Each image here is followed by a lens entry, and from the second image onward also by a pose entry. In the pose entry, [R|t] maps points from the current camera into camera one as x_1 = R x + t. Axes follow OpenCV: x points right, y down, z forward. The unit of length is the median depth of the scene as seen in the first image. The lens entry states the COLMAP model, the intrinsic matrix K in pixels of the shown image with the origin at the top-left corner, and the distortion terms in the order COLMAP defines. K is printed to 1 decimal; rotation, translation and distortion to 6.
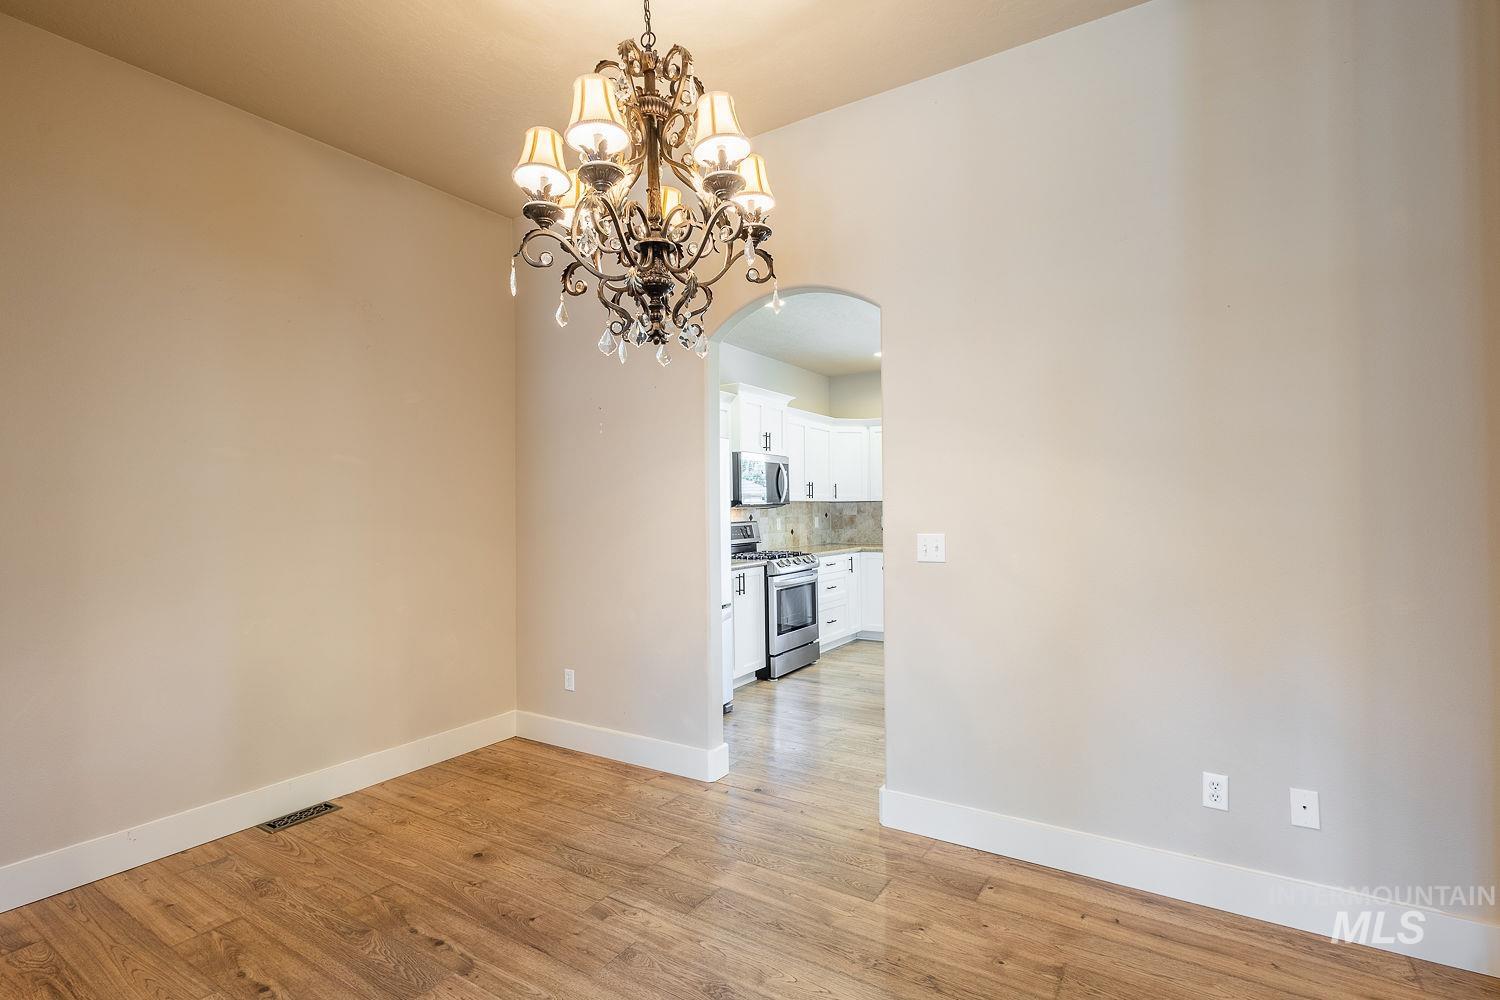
lens RADIAL K [[708.8, 0, 753.4], [0, 708.8, 488.9], [0, 0, 1]] dist [0.011069, -0.000758]
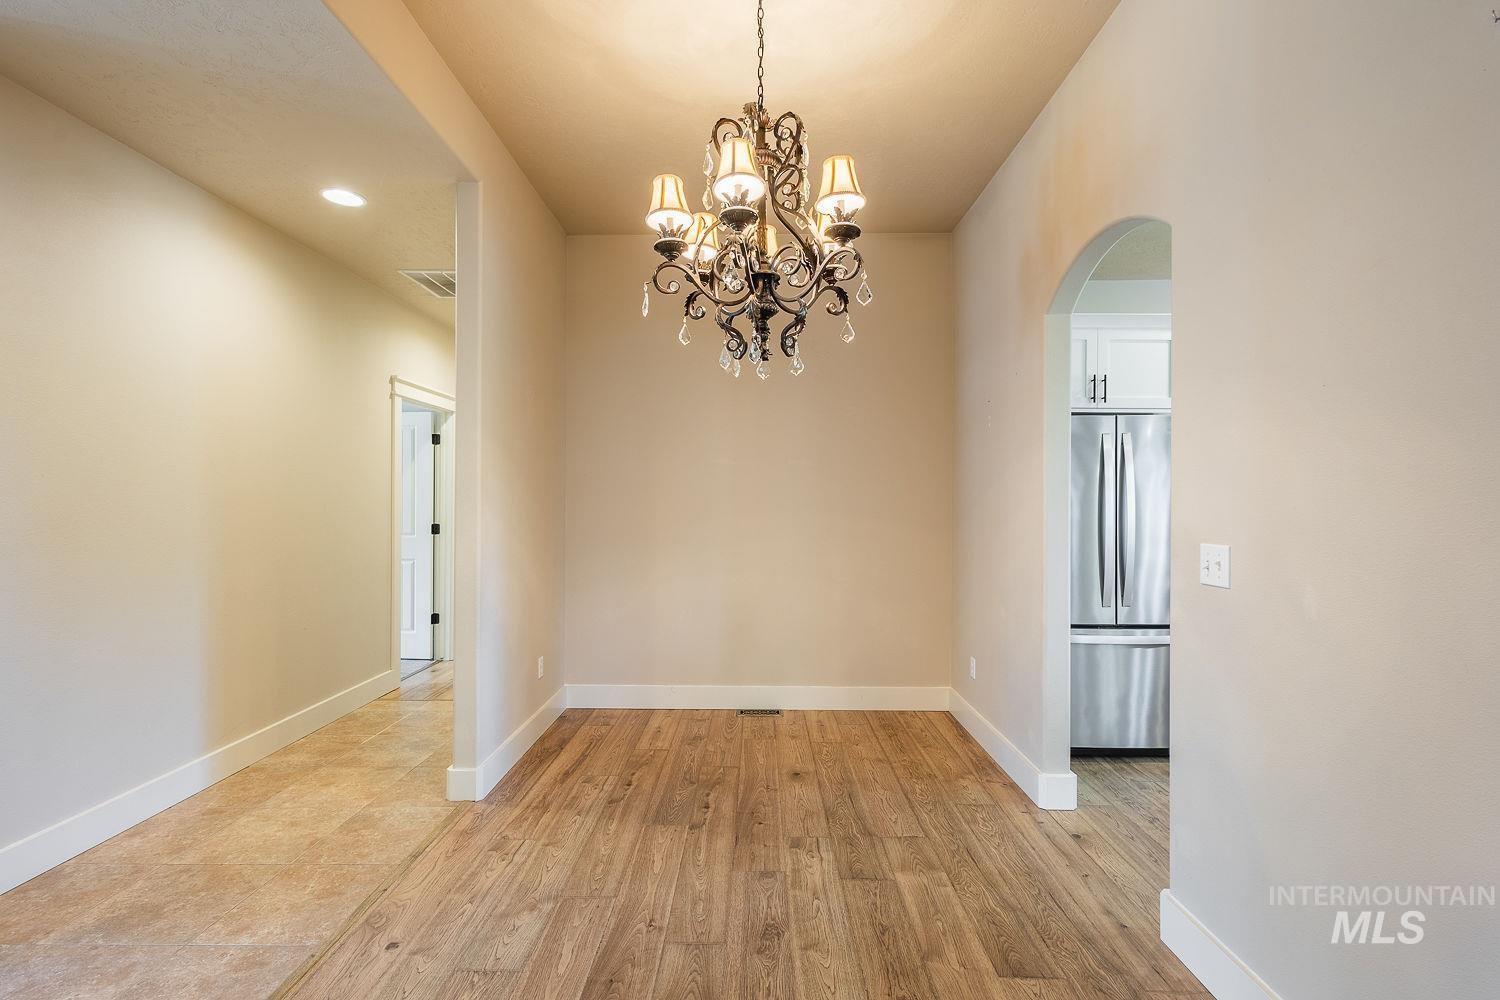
lens RADIAL K [[693.8, 0, 745.9], [0, 693.8, 501.6], [0, 0, 1]] dist [0.010881, -0.000033]
pose [[0.515525, 0.009878, -0.856818, 0.630750], [0.016373, 0.999637, 0.021375, 0.001720], [0.856718, -0.025048, 0.515176, 0.301972]]
